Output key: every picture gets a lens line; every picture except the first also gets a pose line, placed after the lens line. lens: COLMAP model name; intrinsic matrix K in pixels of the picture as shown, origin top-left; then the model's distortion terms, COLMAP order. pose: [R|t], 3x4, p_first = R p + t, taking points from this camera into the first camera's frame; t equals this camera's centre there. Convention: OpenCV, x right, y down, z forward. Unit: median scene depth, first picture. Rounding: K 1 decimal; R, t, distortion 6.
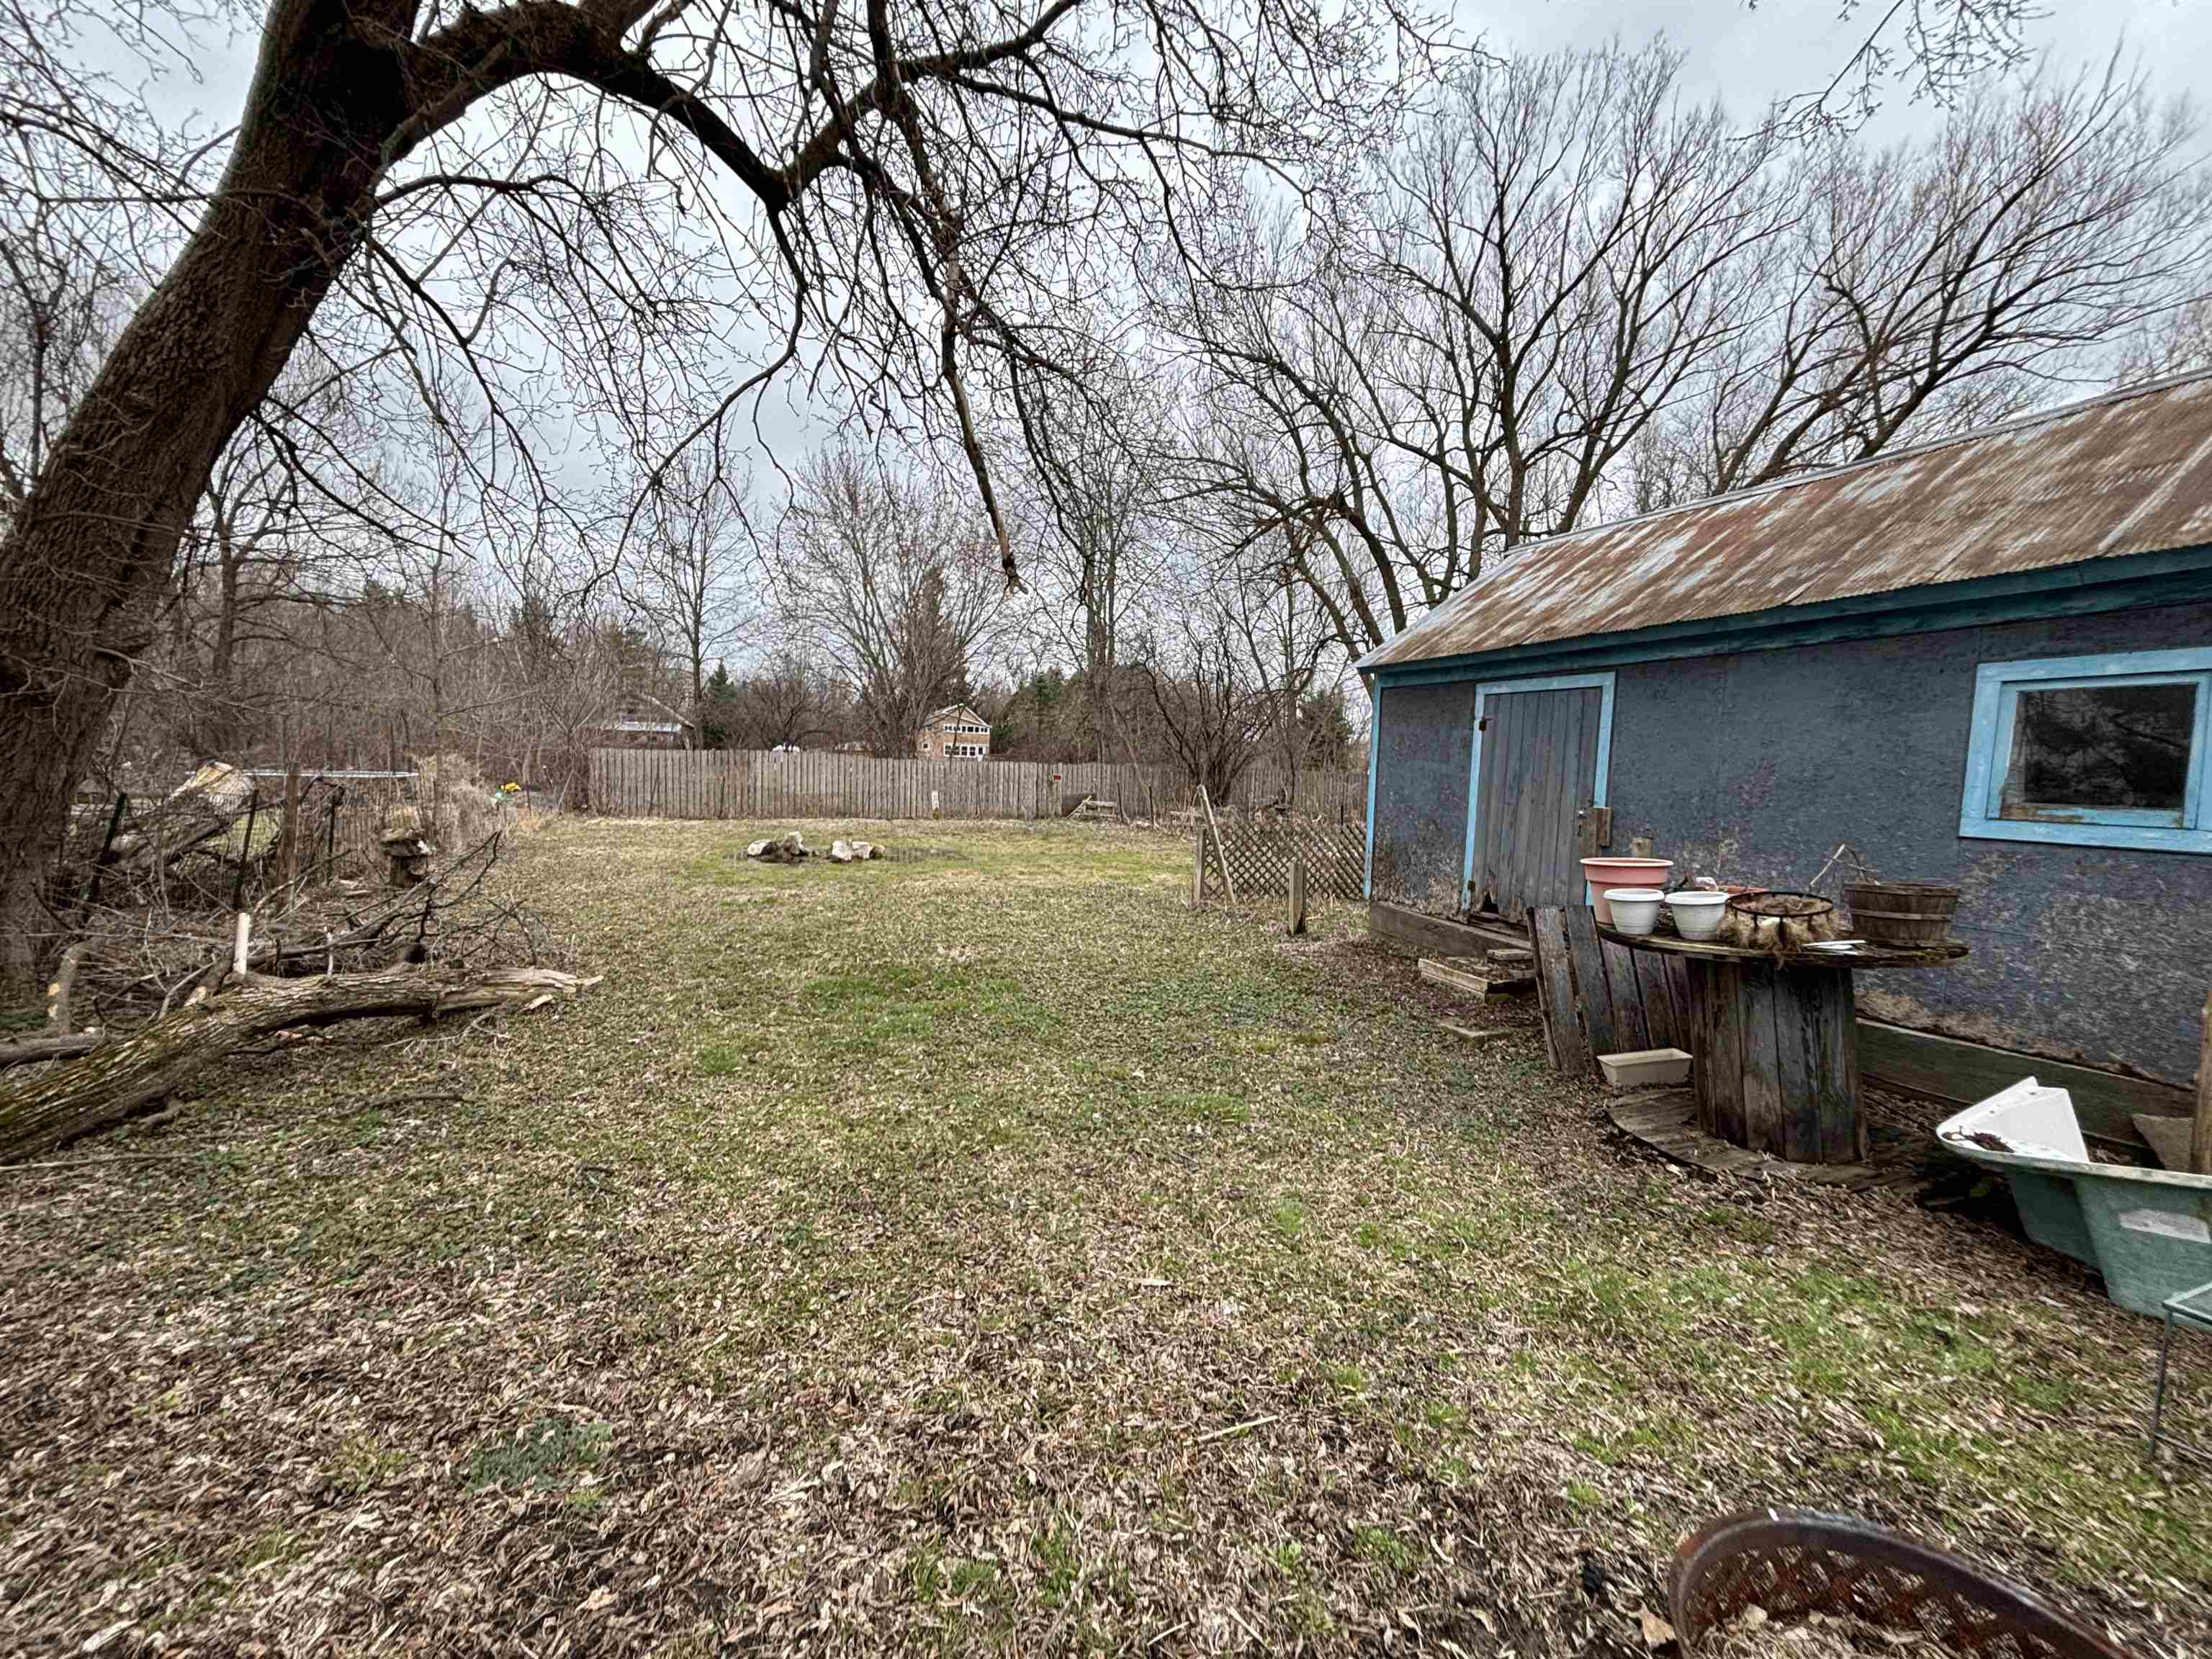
lens RADIAL K [[885.9, 0, 1105.7], [0, 885.9, 826.2], [0, 0, 1]] dist [0.003922, -0.002169]
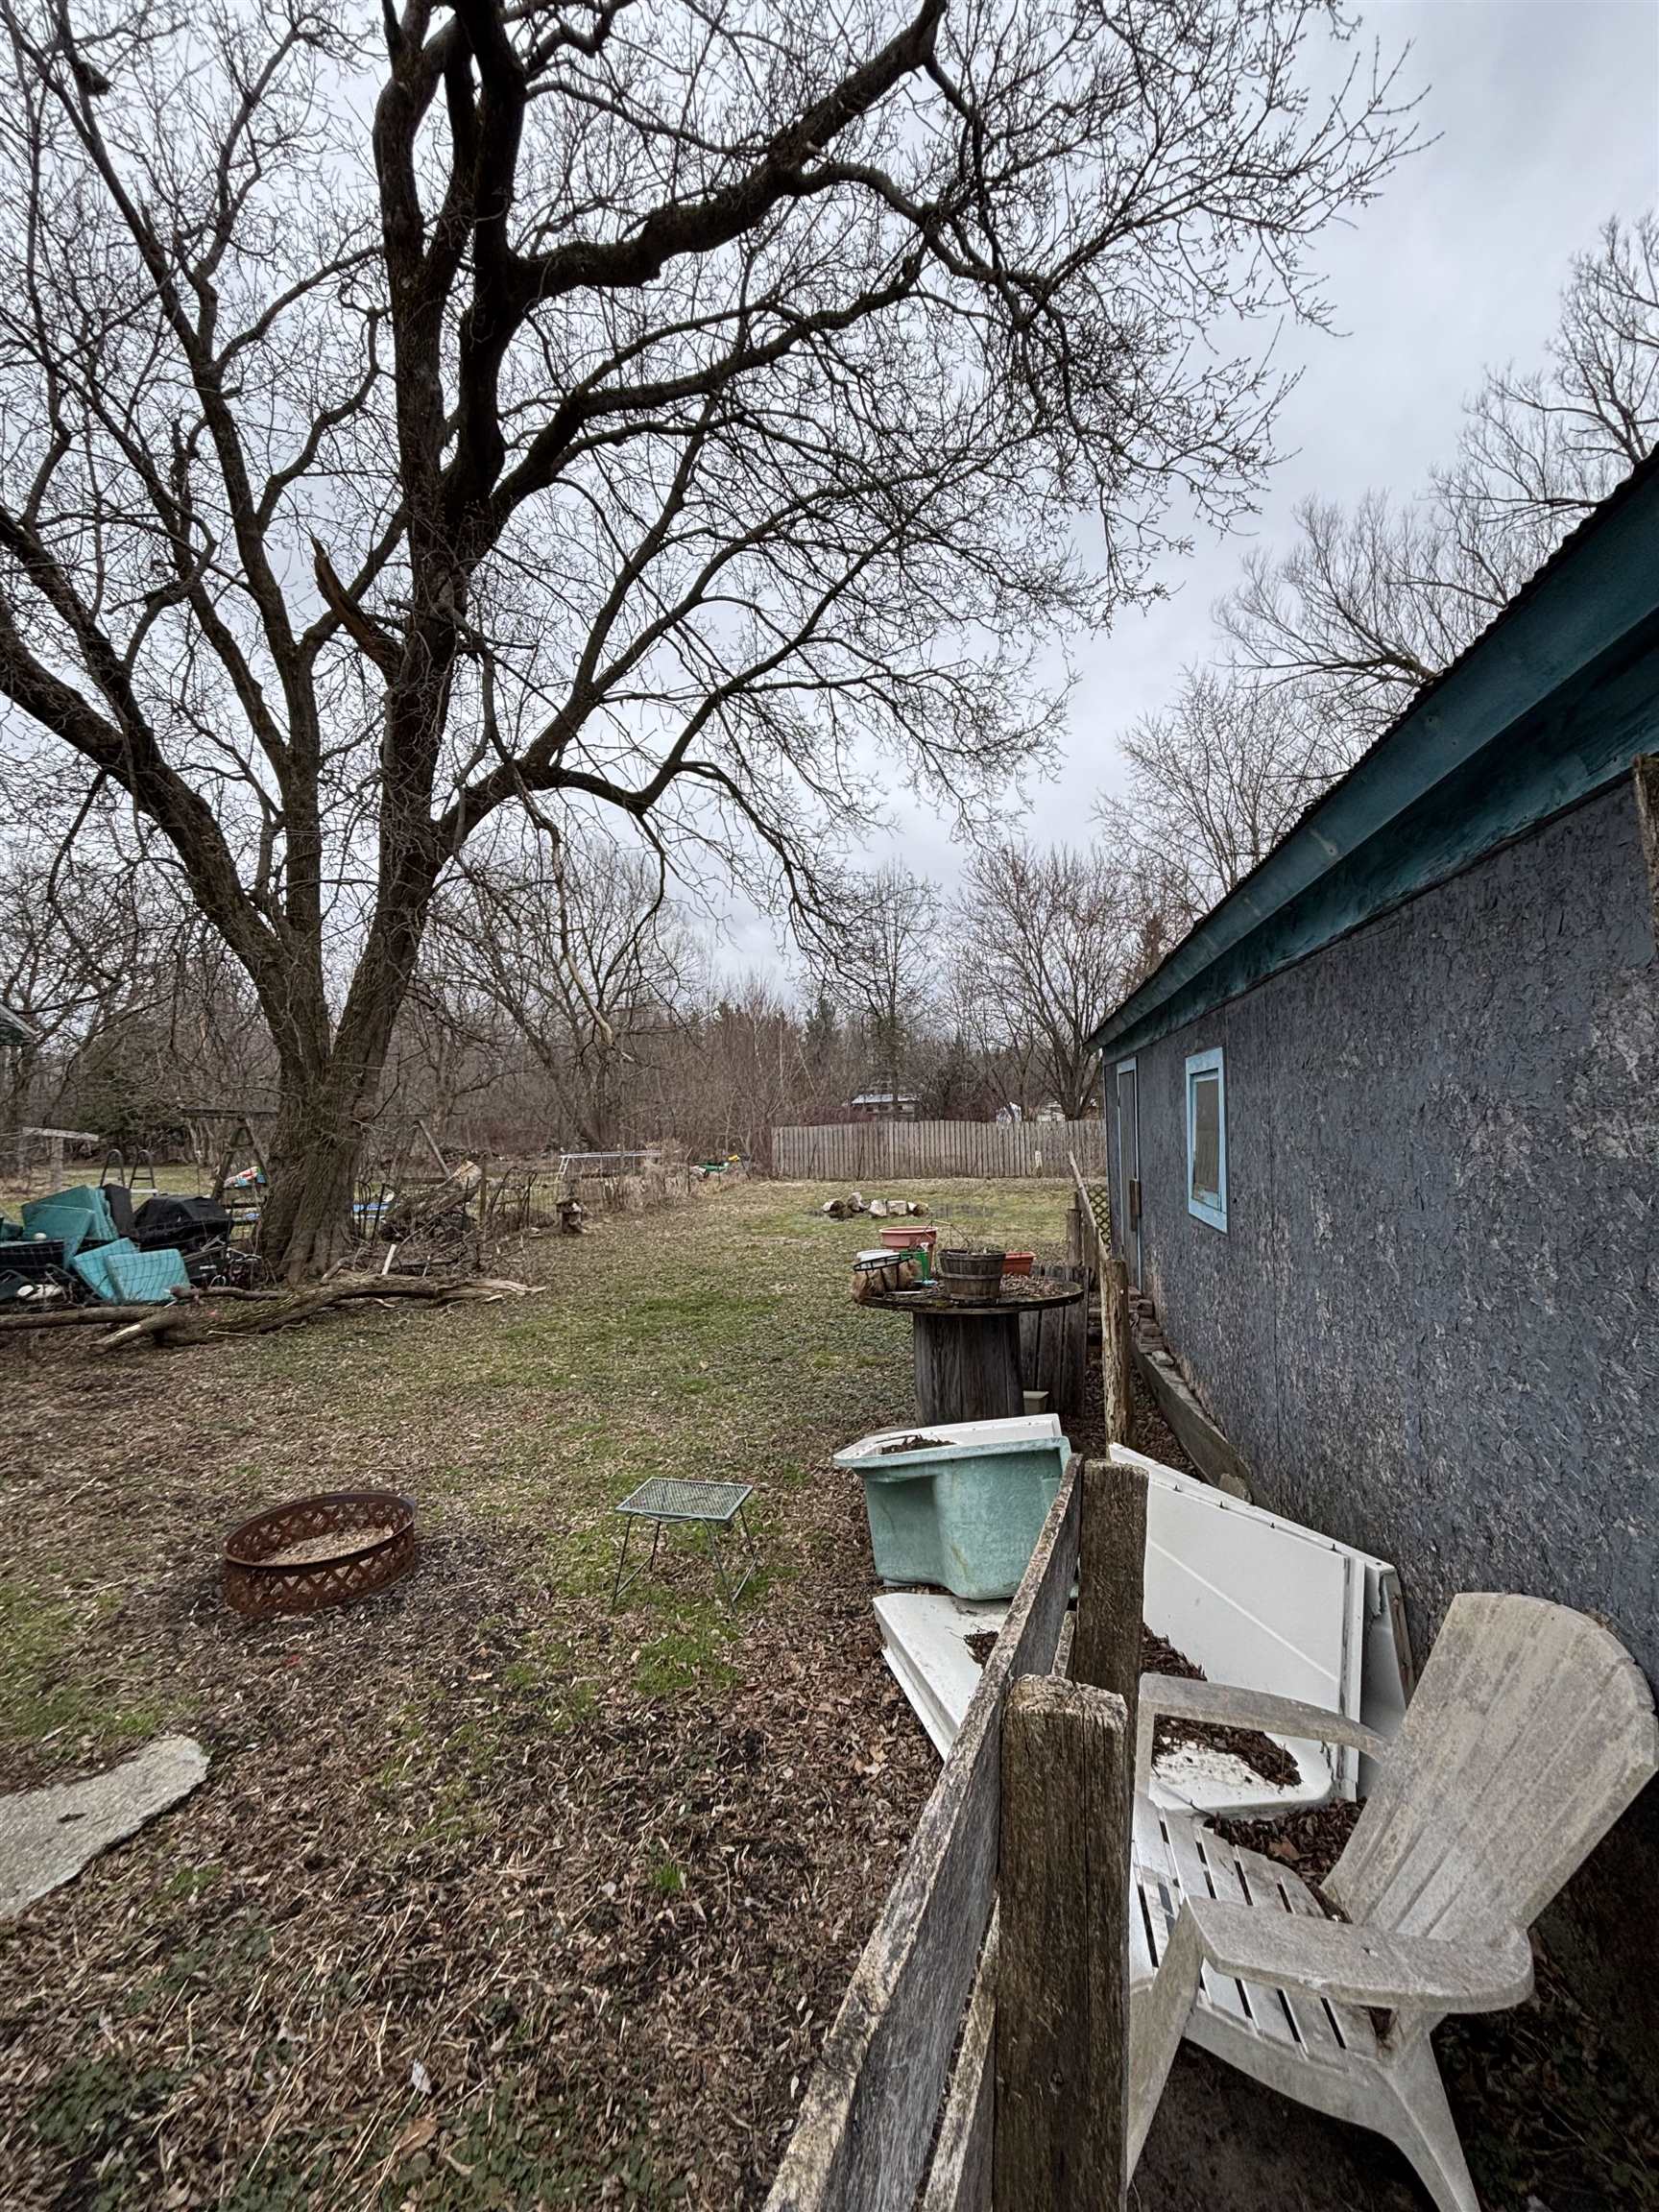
lens RADIAL K [[885.9, 0, 833.8], [0, 885.9, 1102.4], [0, 0, 1]] dist [0.003922, -0.002169]
pose [[0.829553, -0.062999, -0.554863, 0.735961], [0.014860, 0.995755, -0.090841, -0.017649], [0.558230, 0.067113, 0.826968, -0.101982]]
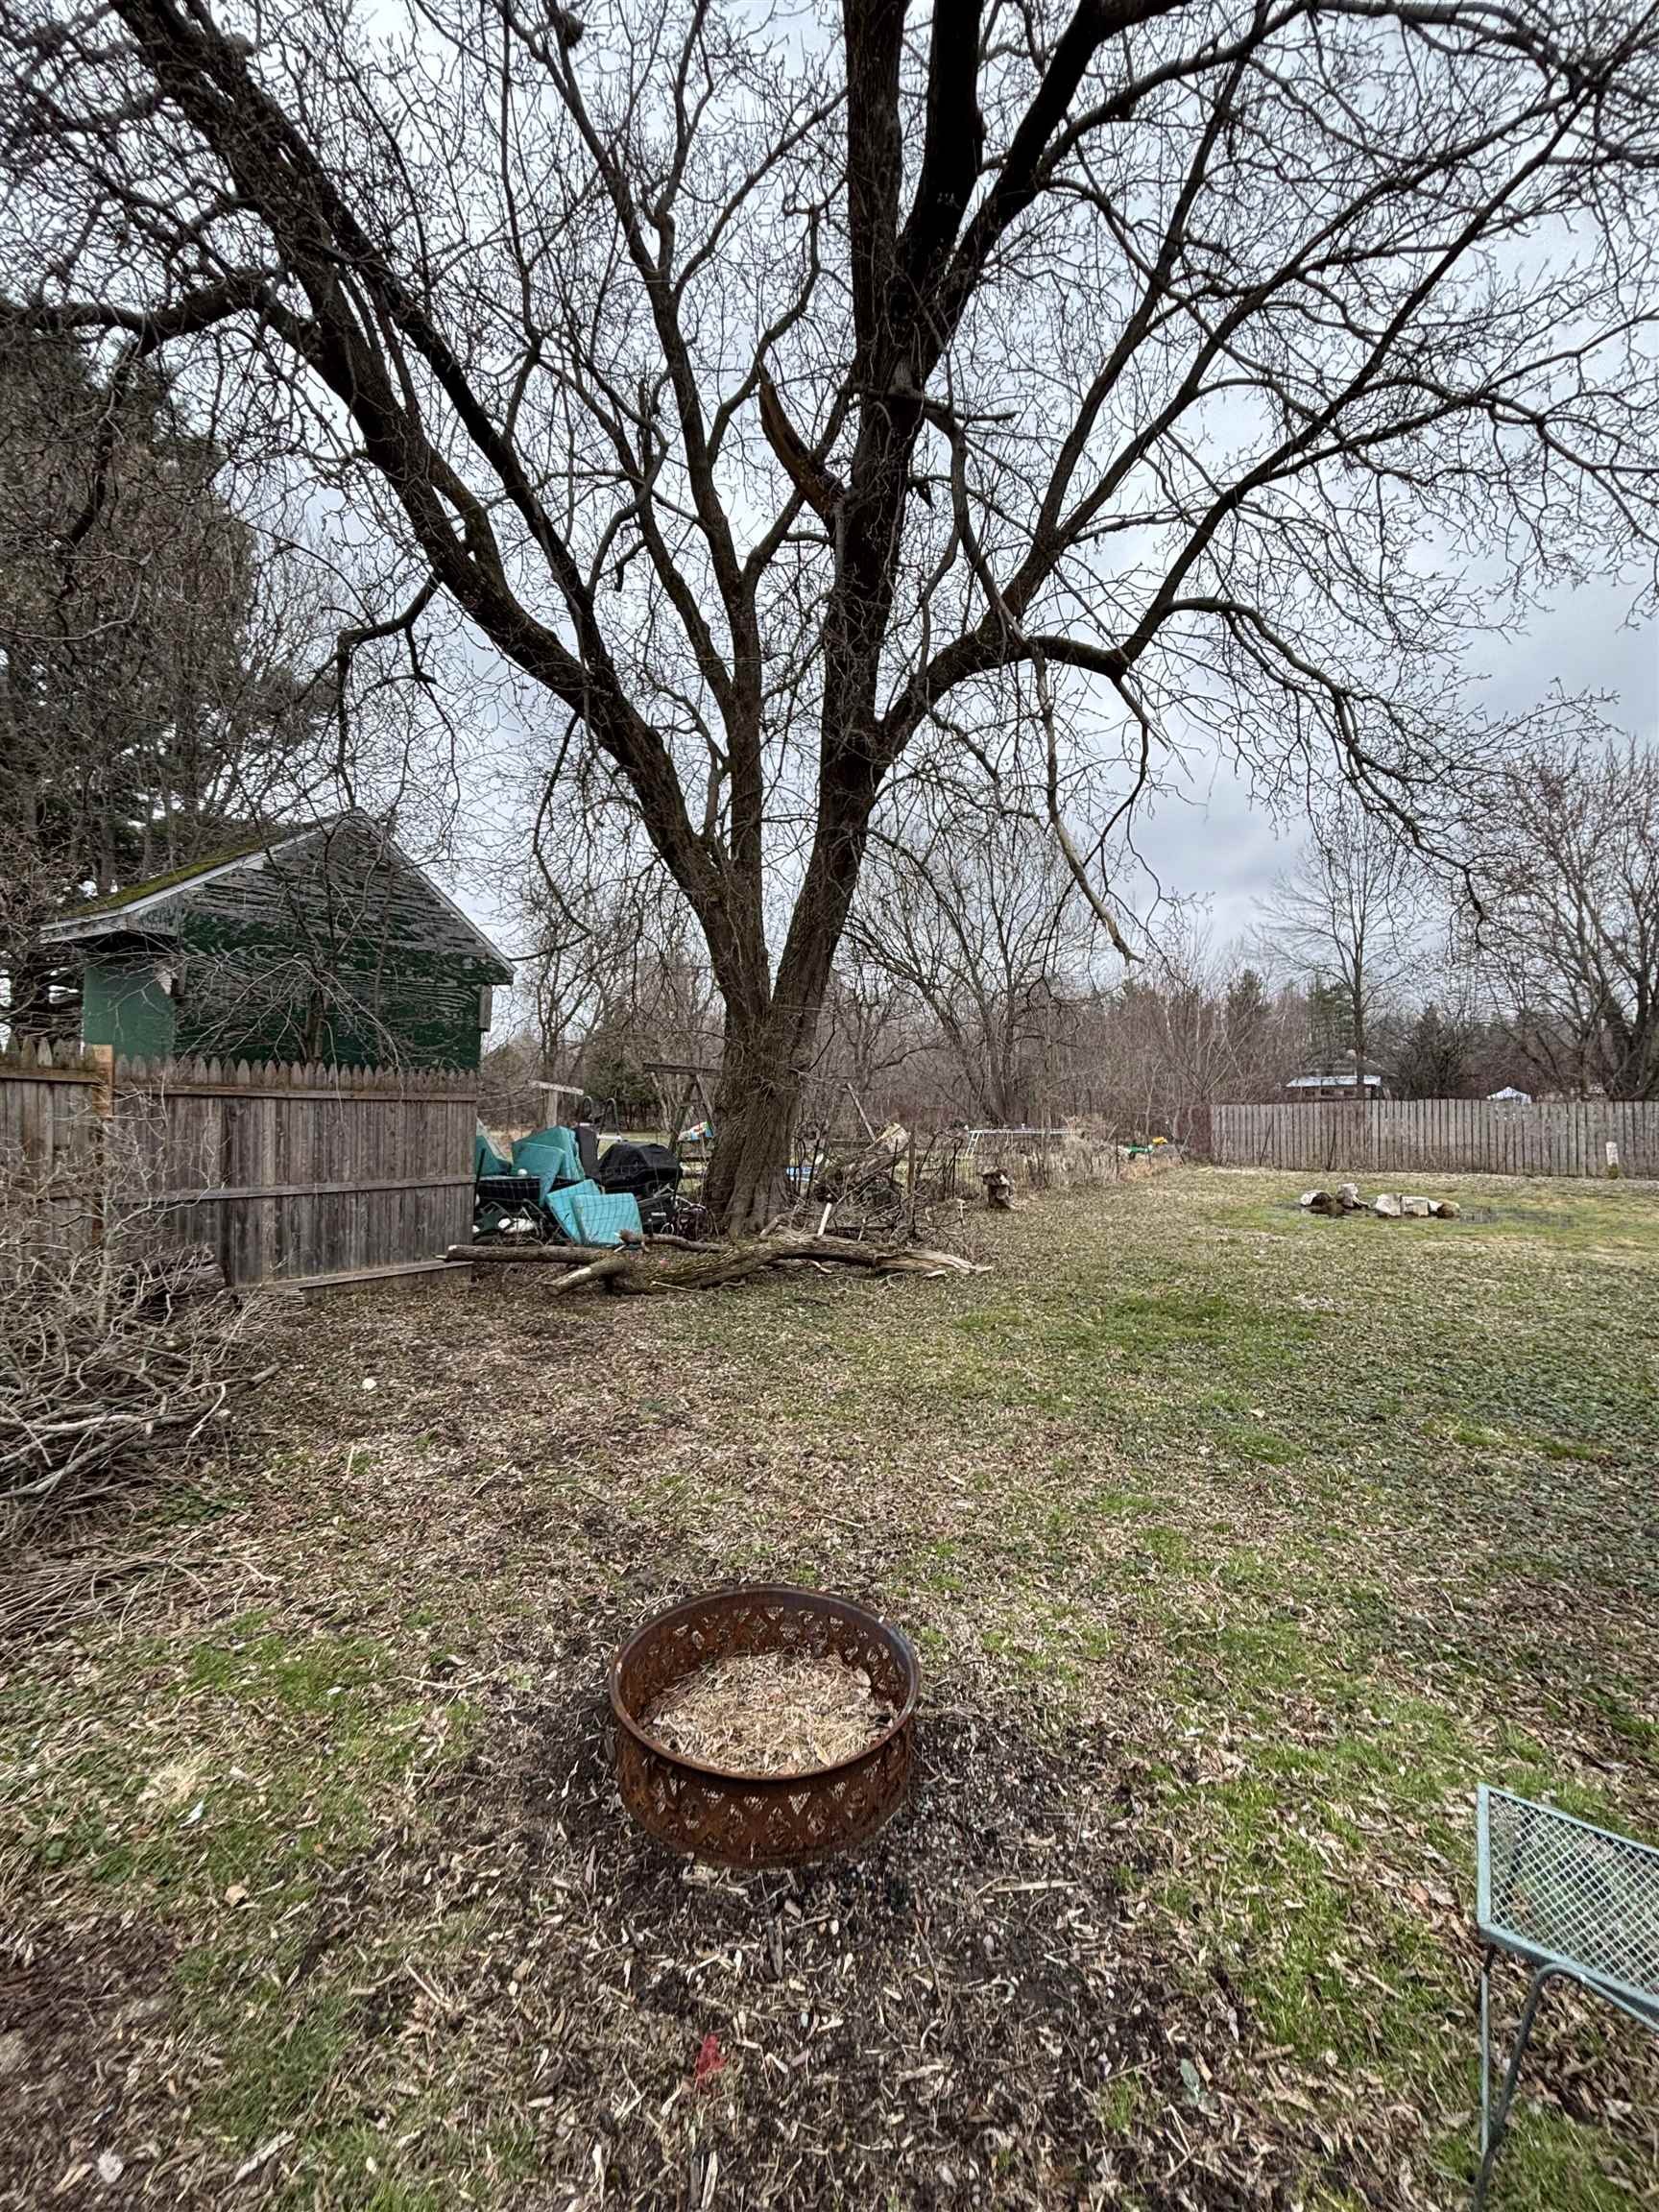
lens RADIAL K [[885.9, 0, 834.9], [0, 885.9, 1105.3], [0, 0, 1]] dist [0.003922, -0.002169]
pose [[0.516723, -0.038990, -0.855264, 0.449490], [-0.034871, 0.997175, -0.066528, 0.012494], [0.855442, 0.064200, 0.513904, 0.036613]]
